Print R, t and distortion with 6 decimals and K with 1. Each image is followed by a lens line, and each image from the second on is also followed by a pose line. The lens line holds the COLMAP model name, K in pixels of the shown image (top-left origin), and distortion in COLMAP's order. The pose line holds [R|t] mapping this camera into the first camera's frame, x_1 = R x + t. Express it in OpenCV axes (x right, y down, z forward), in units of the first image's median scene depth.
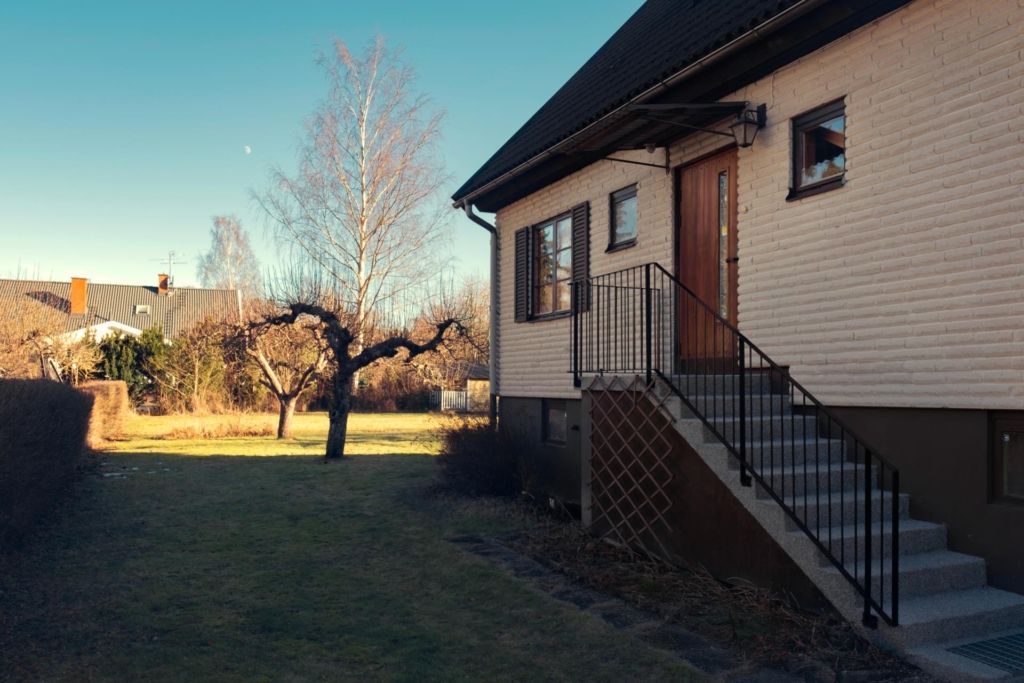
lens RADIAL K [[719.4, 0, 512.0], [0, 719.4, 341.5], [0, 0, 1]] dist [0.002961, 0.003359]
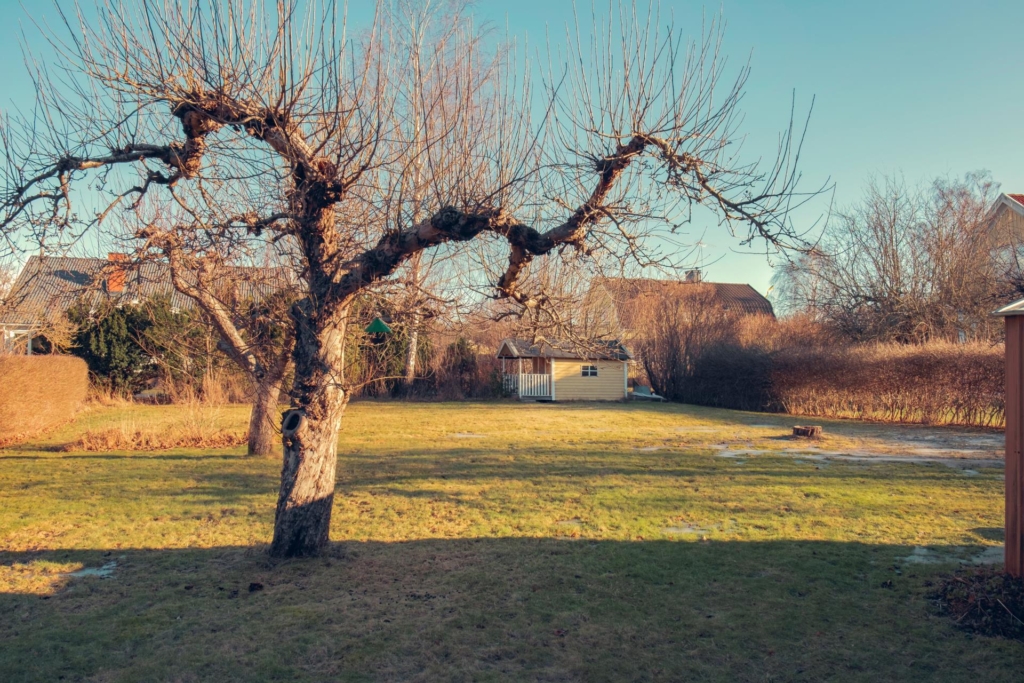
lens RADIAL K [[719.4, 0, 512.0], [0, 719.4, 341.5], [0, 0, 1]] dist [0.002961, 0.003359]
pose [[0.996745, -0.001797, -0.080601, -0.041806], [0.003201, 0.999845, 0.017292, 0.020433], [0.080557, -0.017494, 0.996596, 0.236845]]
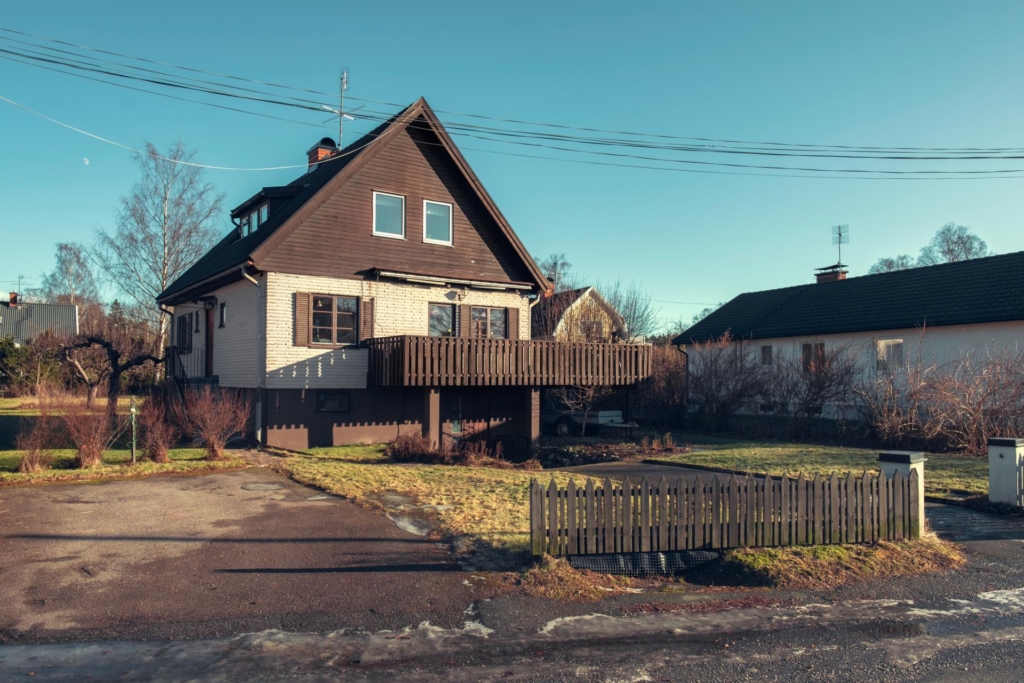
lens RADIAL K [[719.4, 0, 512.0], [0, 719.4, 341.5], [0, 0, 1]] dist [0.002961, 0.003359]
pose [[0.987040, 0.017592, 0.159508, 0.279770], [-0.018928, 0.999797, 0.006863, -0.041081], [-0.159355, -0.009793, 0.987173, -0.606124]]
